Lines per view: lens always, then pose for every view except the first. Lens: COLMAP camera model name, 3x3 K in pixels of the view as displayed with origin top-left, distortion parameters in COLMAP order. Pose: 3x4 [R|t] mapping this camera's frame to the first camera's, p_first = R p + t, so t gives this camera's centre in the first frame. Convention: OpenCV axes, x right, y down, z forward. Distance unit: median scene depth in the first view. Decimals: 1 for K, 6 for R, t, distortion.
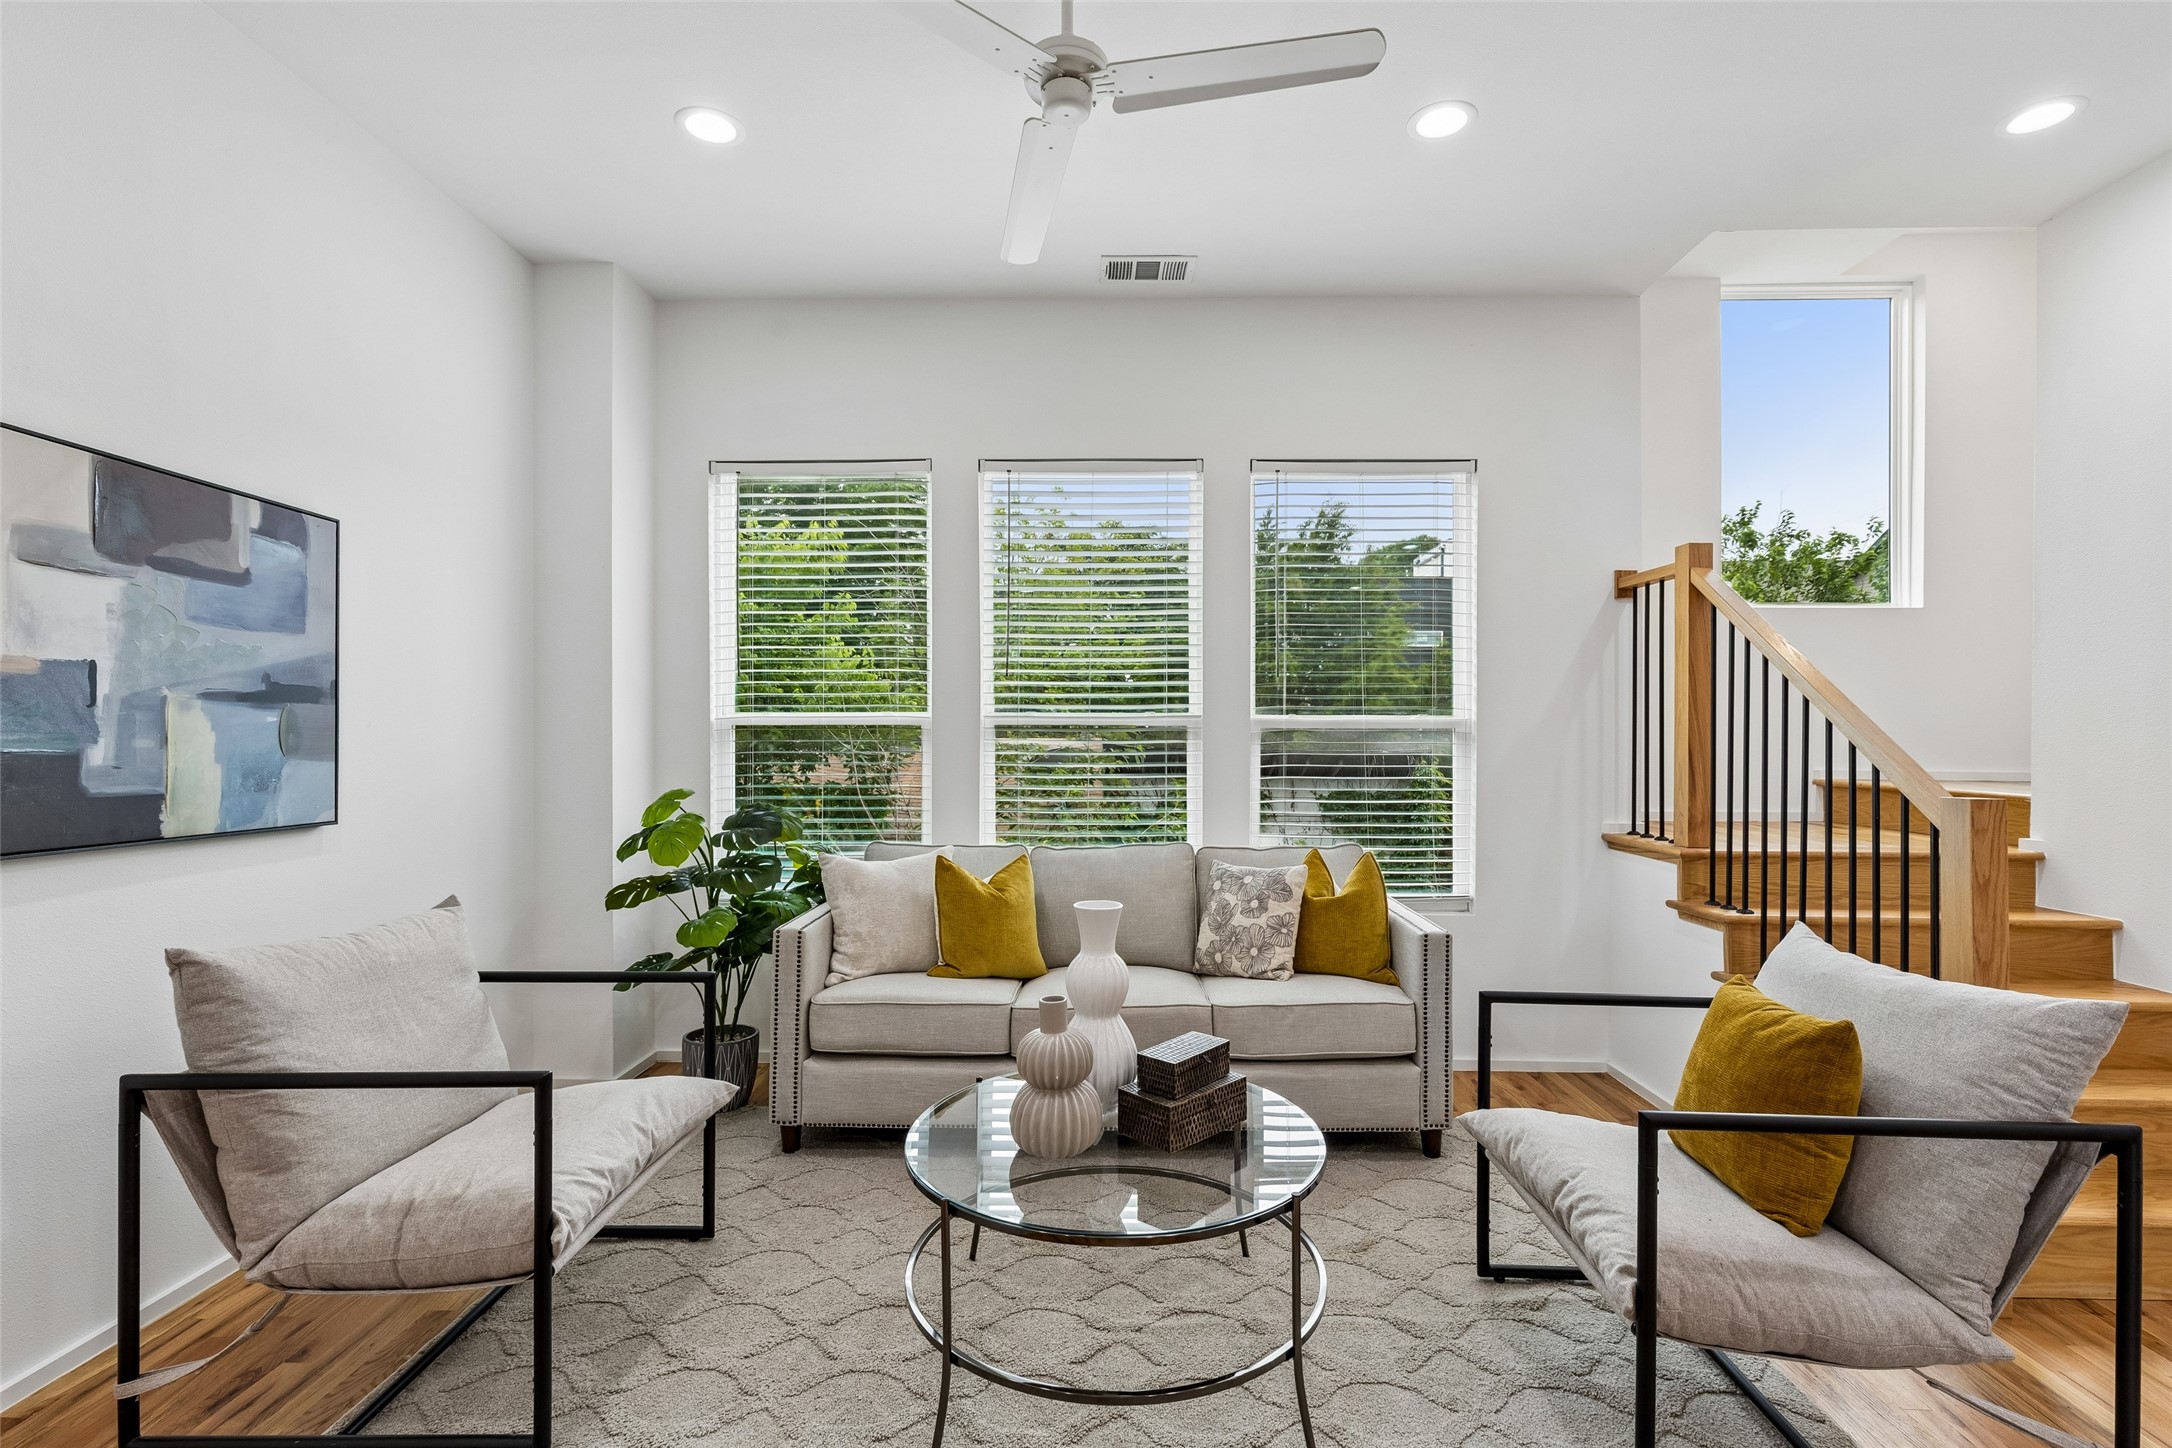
lens RADIAL K [[983.8, 0, 1100.5], [0, 983.8, 728.3], [0, 0, 1]] dist [0.008733, -0.000783]
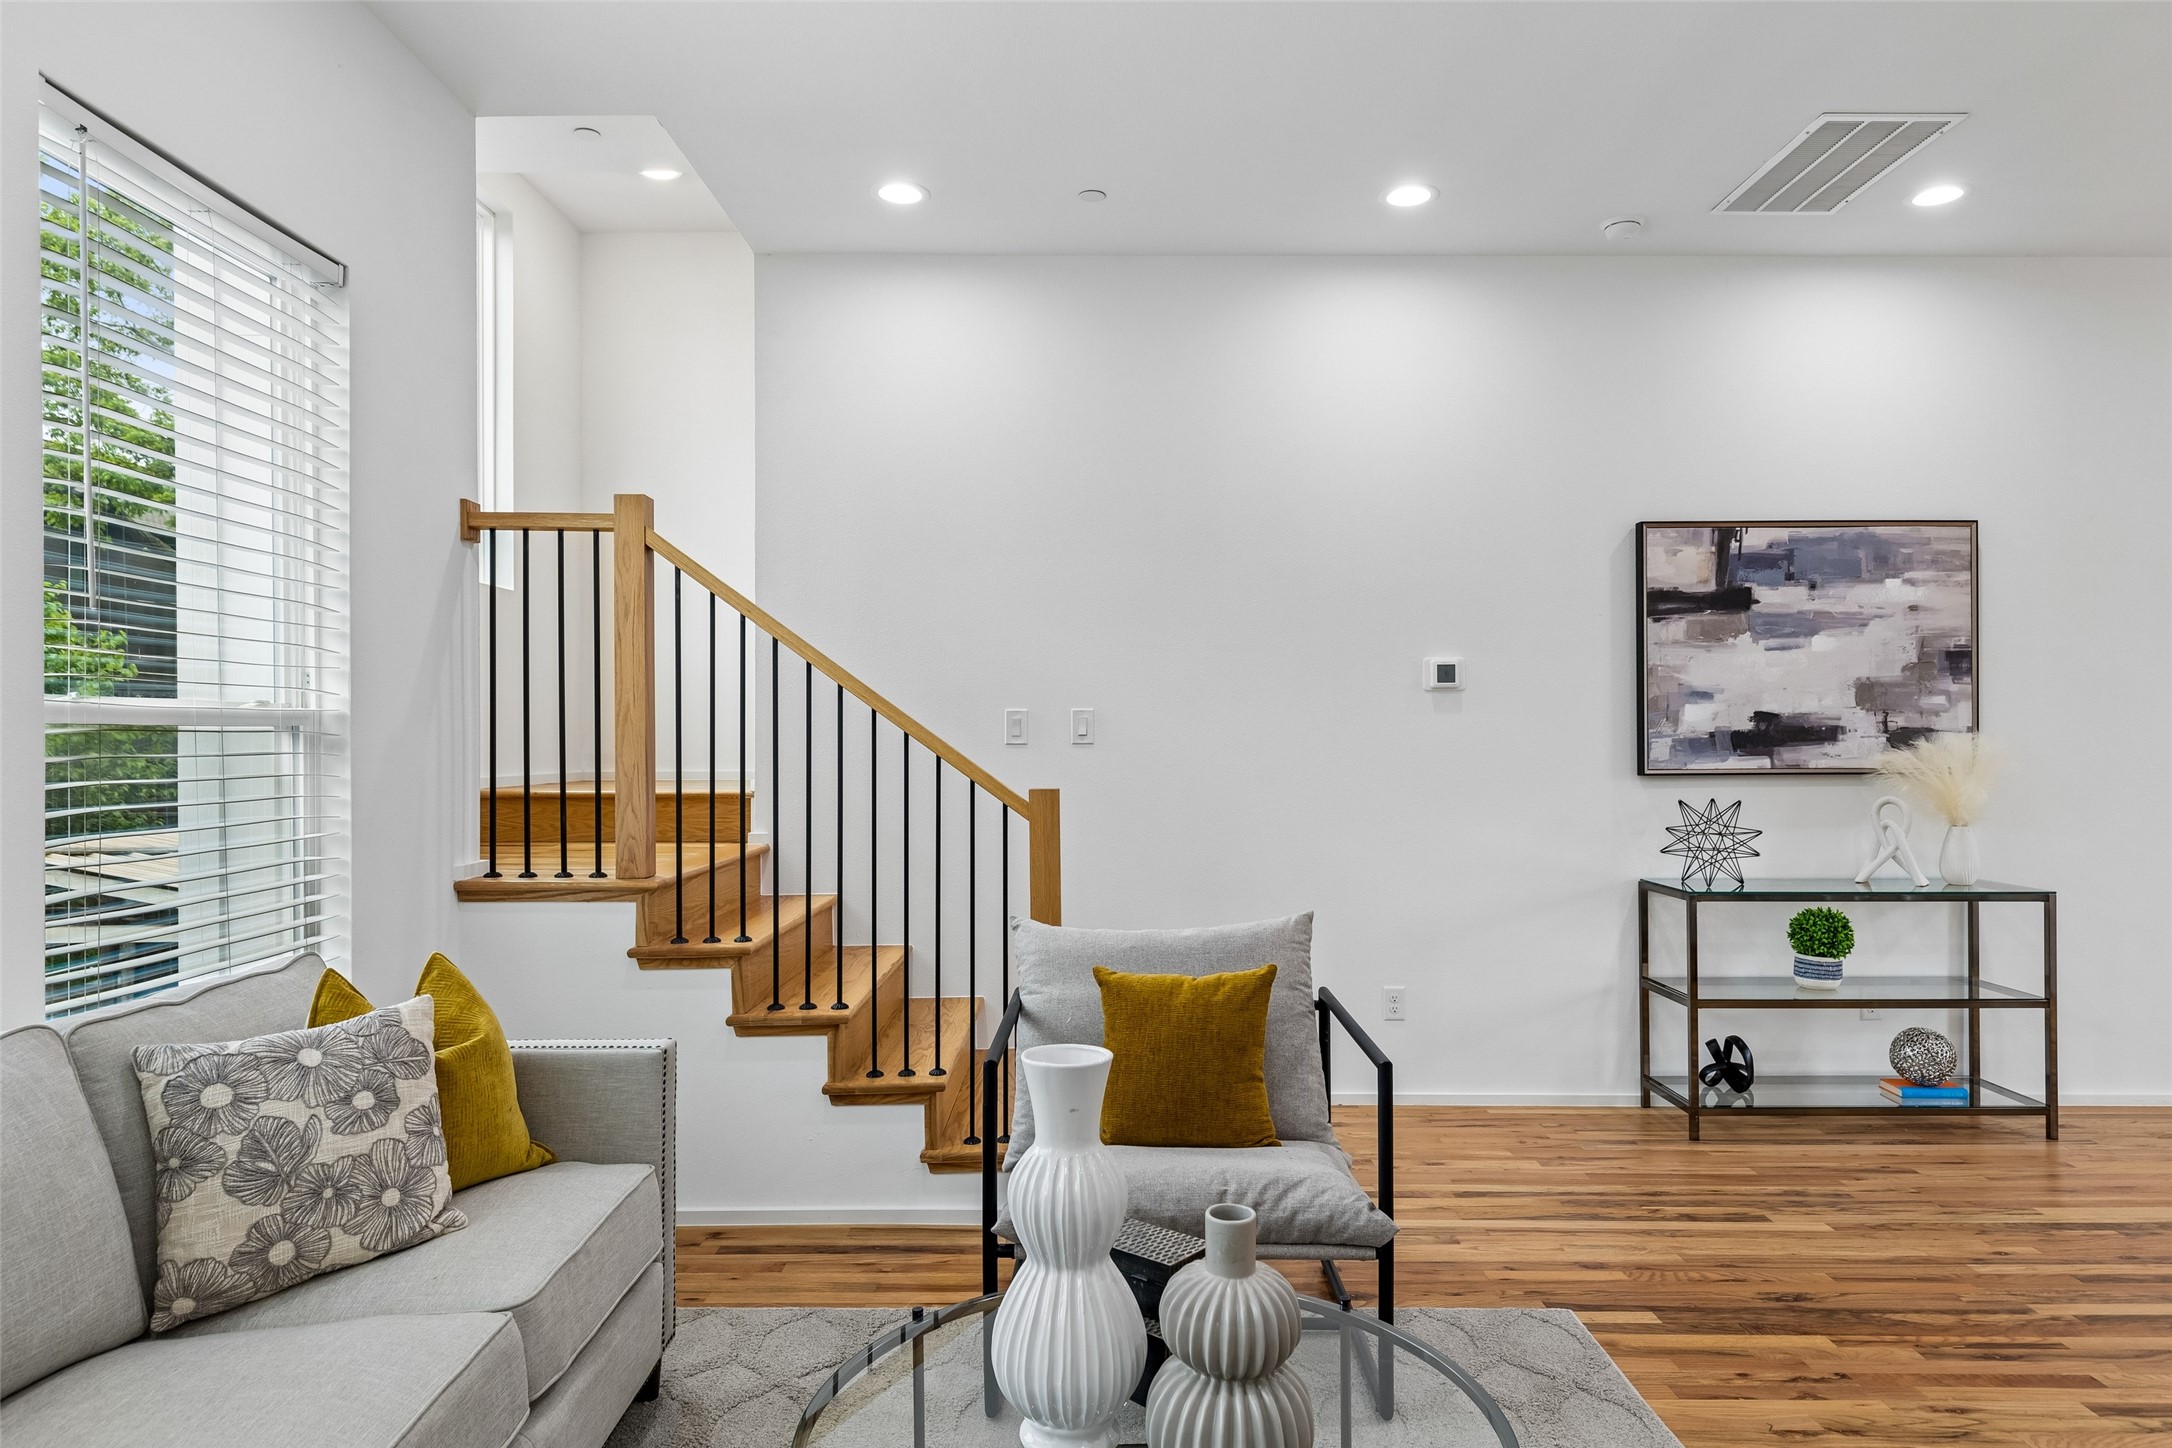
lens RADIAL K [[1336.1, 0, 1109.9], [0, 1336.1, 719.1], [0, 0, 1]] dist [0.010161, 0.000600]
pose [[-0.027892, 0.008092, 0.999578, -0.592973], [-0.004247, 0.999957, -0.008214, 0.000398], [-0.999602, -0.004474, -0.027856, 0.796343]]
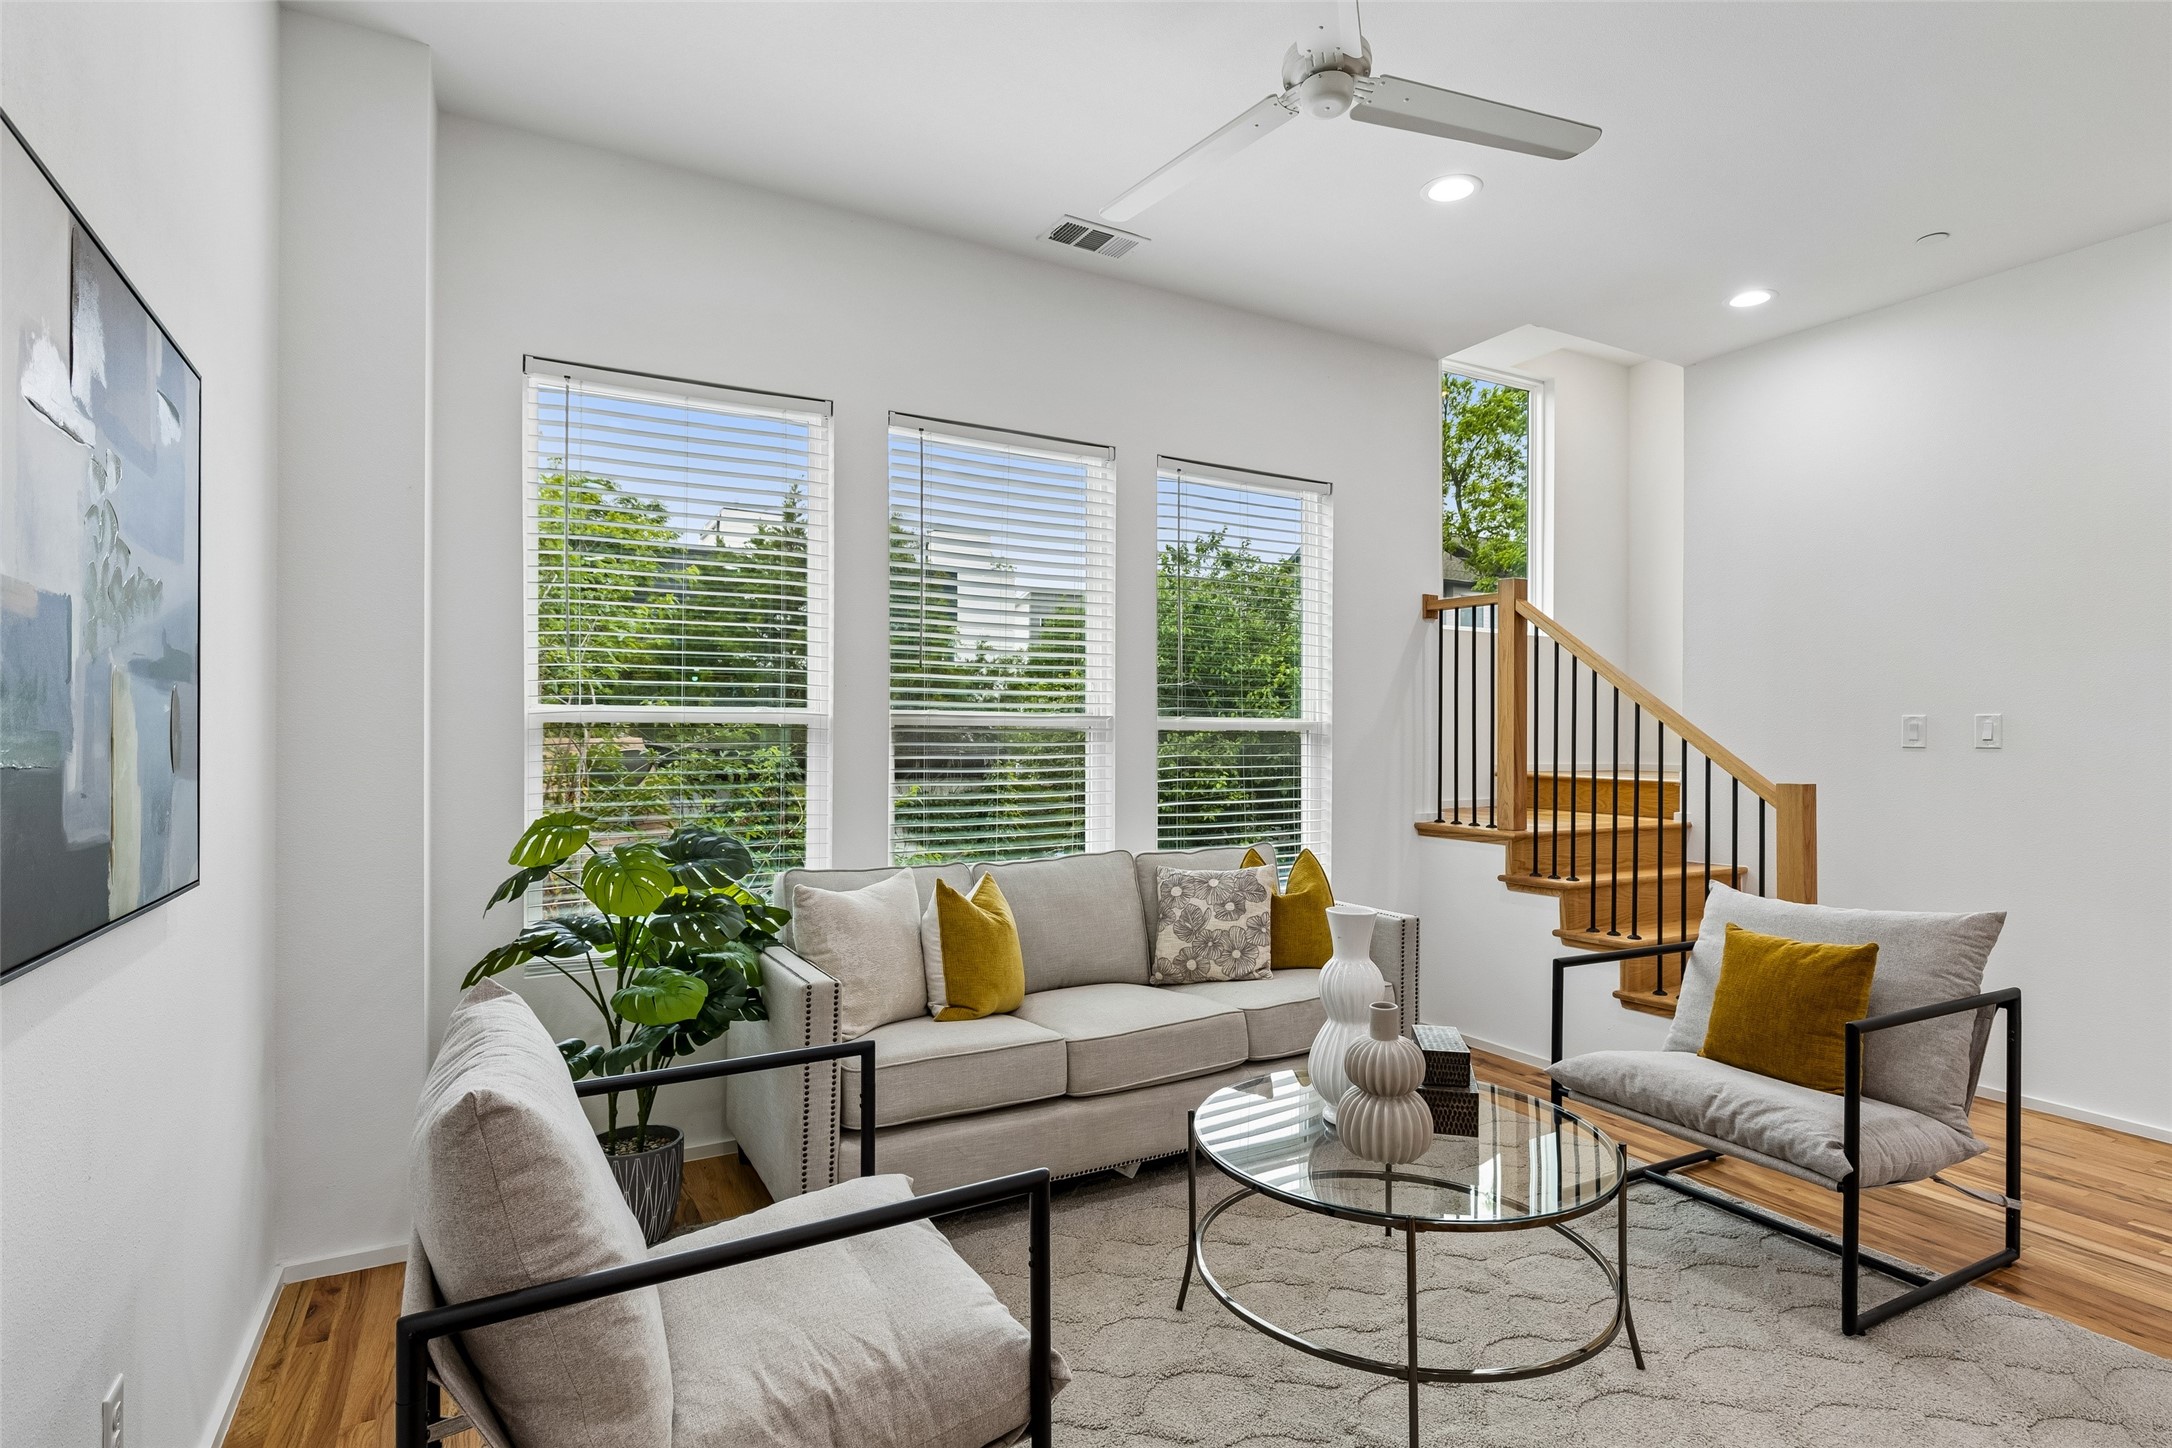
lens RADIAL K [[1080.7, 0, 1104.9], [0, 1080.7, 723.7], [0, 0, 1]] dist [0.010302, 0.000889]
pose [[0.856972, 0.006856, 0.515317, -0.621565], [-0.005405, 0.999976, -0.004316, -0.001578], [-0.515335, 0.000913, 0.856989, 0.151731]]
